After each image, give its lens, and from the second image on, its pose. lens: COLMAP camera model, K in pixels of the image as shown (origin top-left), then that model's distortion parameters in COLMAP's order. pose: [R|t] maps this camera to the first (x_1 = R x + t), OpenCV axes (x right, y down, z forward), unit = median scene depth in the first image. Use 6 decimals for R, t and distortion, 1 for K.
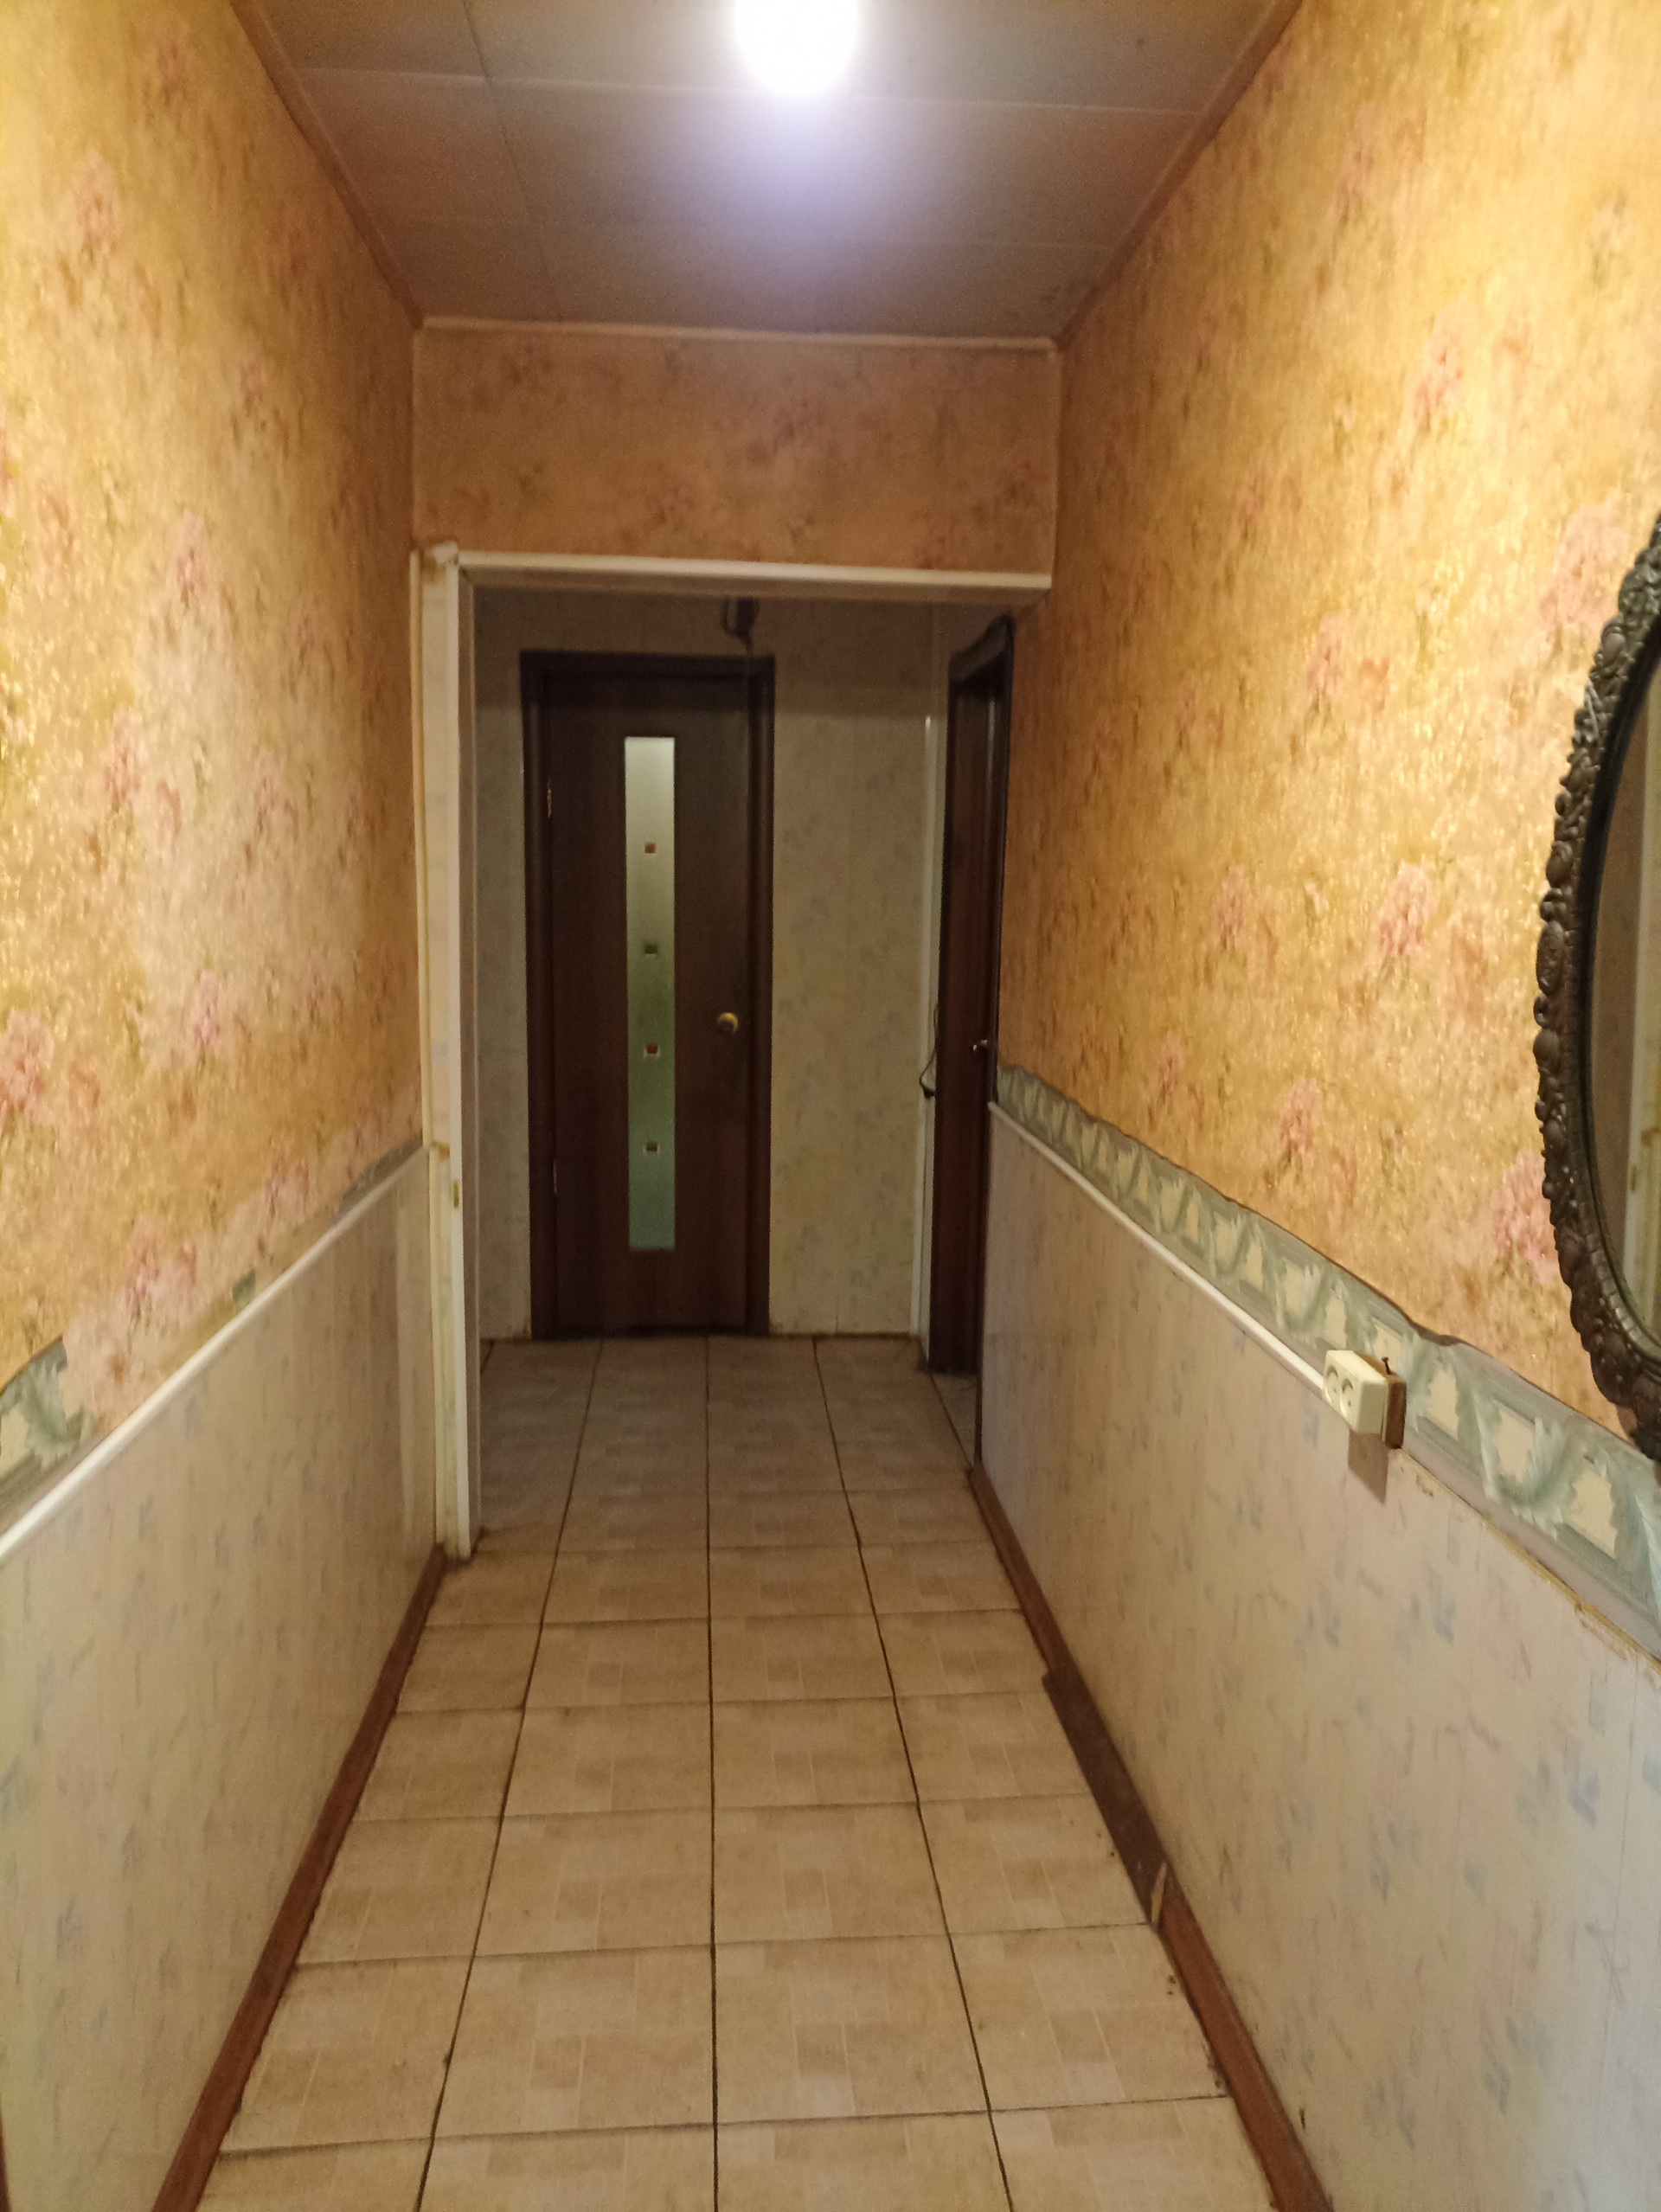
lens RADIAL K [[1607.5, 0, 826.2], [0, 1607.5, 1110.9], [0, 0, 1]] dist [-0.011750, 0.002387]
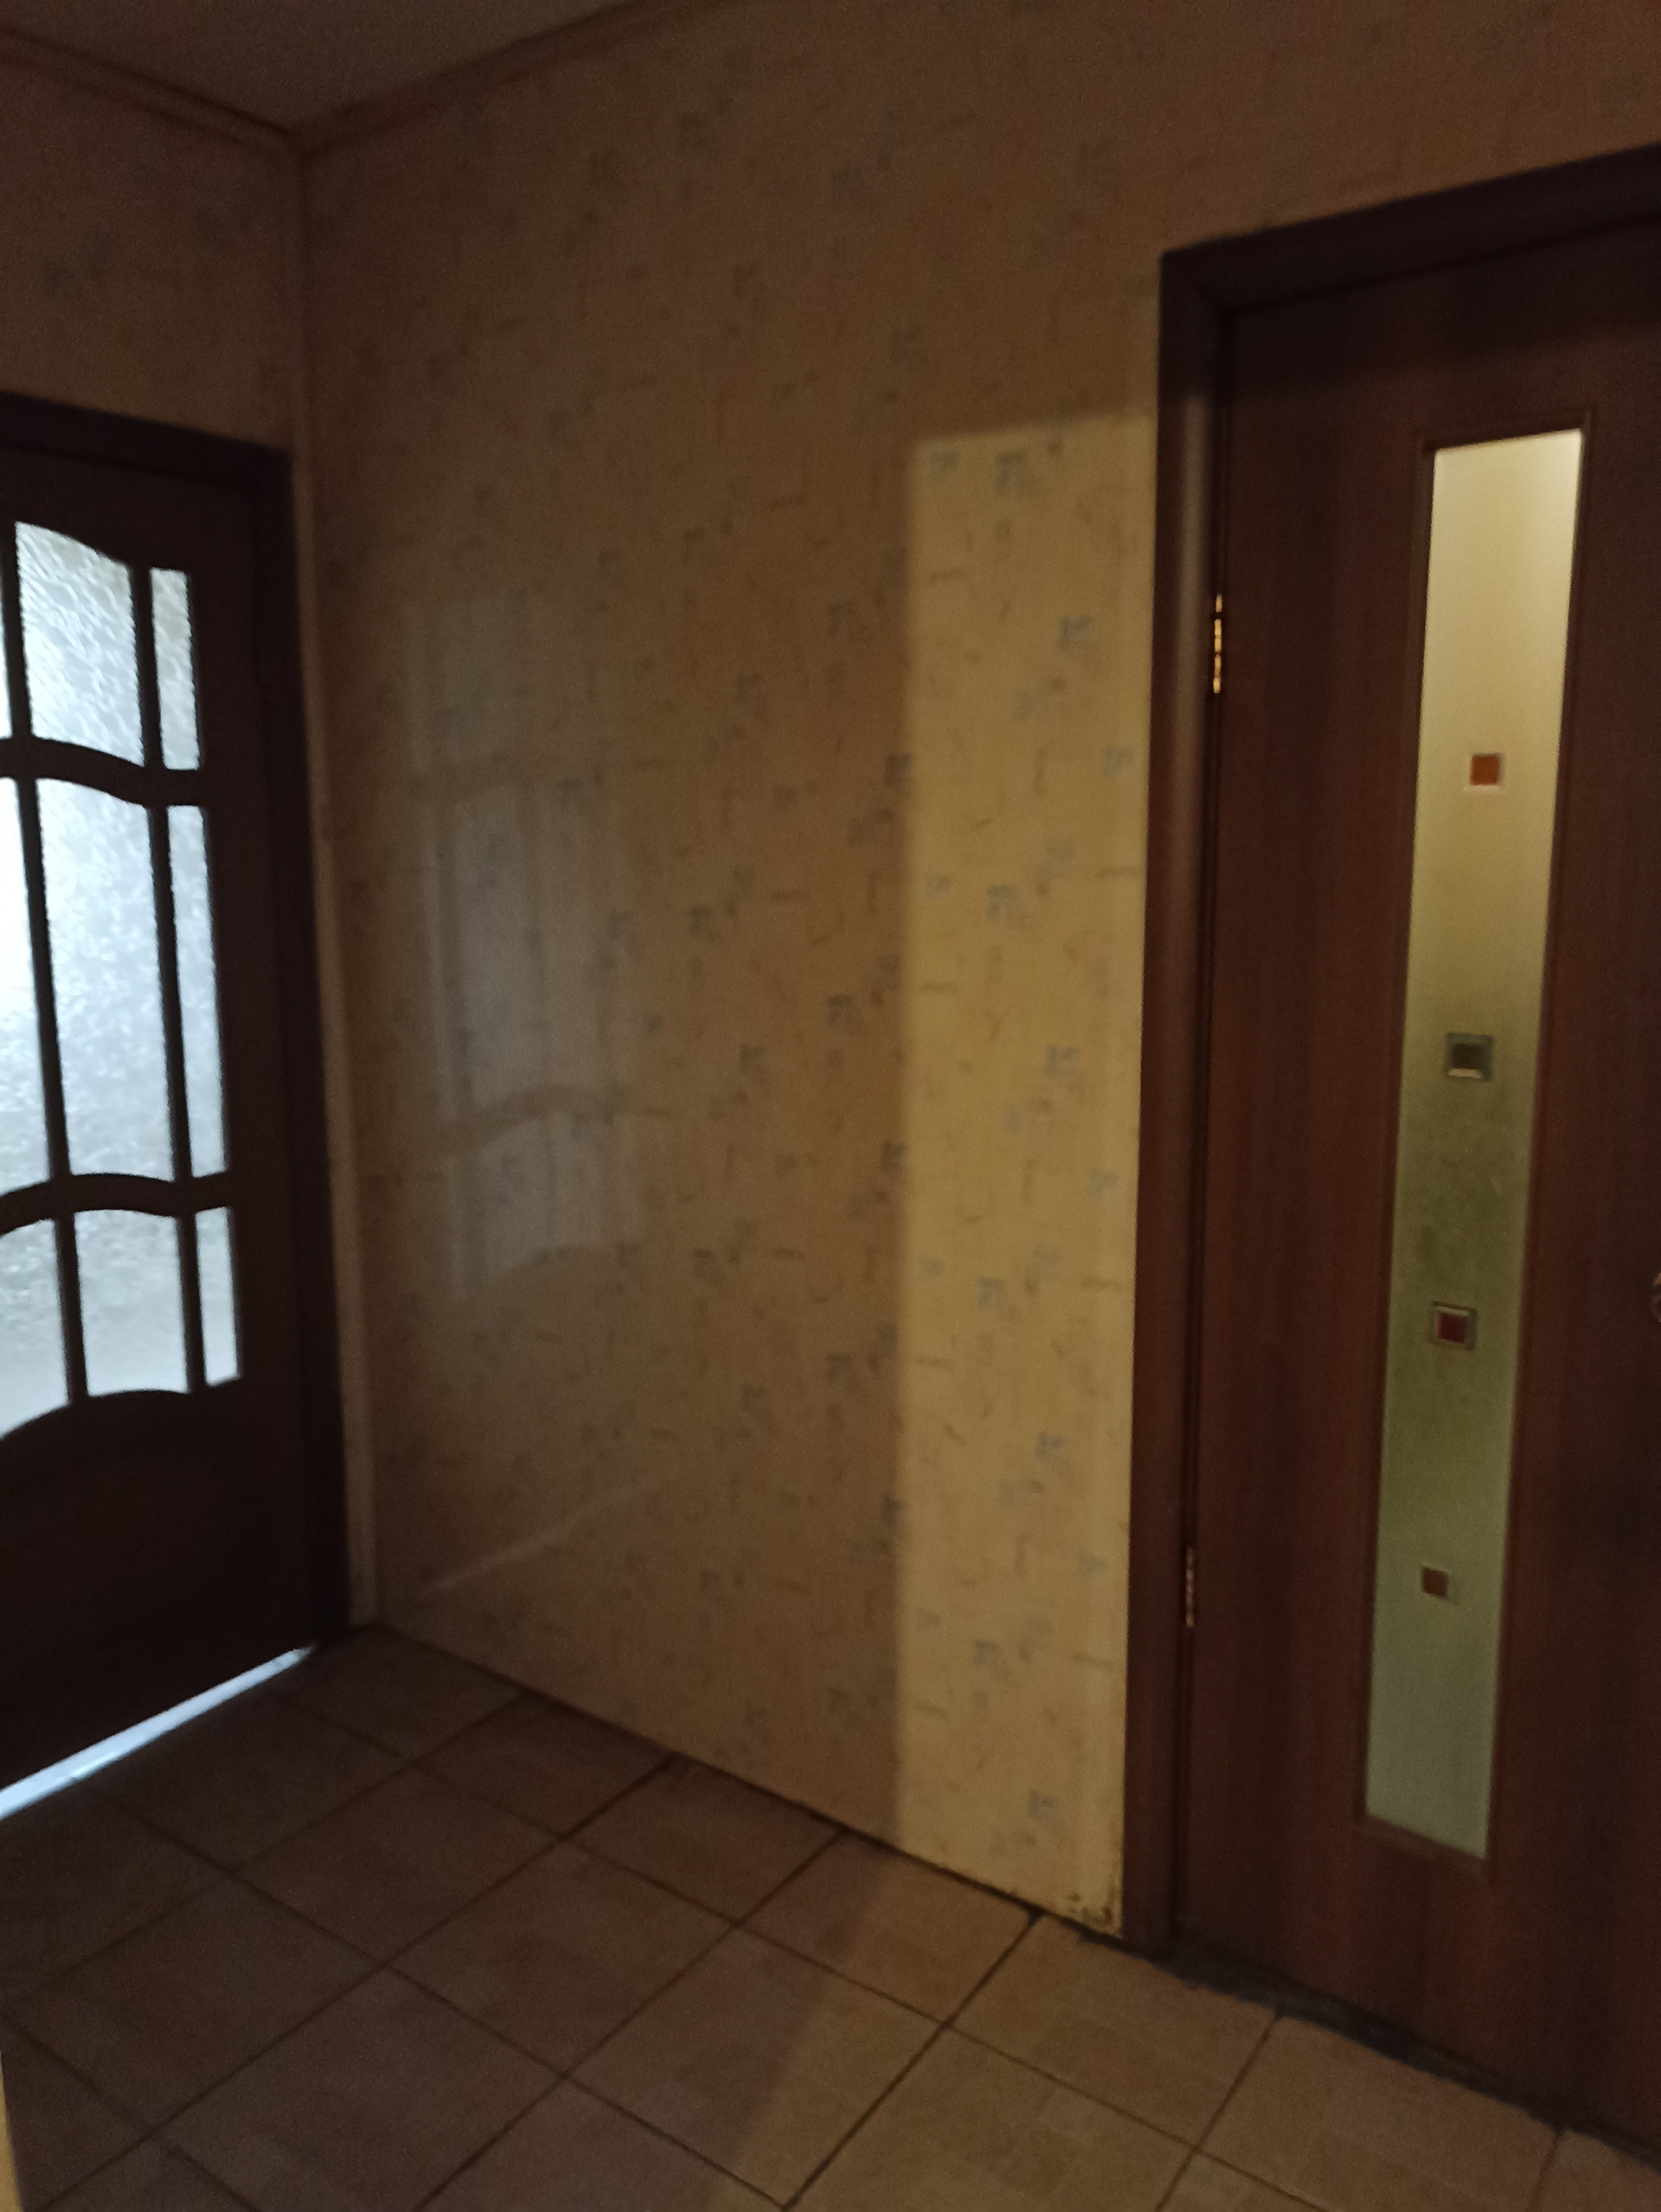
lens RADIAL K [[1607.5, 0, 828.7], [0, 1607.5, 1091.8], [0, 0, 1]] dist [-0.011750, 0.002387]
pose [[0.763178, 0.092387, -0.639550, 0.009176], [-0.081740, 0.995579, 0.046277, -0.098074], [0.640997, 0.016959, 0.767356, 0.643011]]
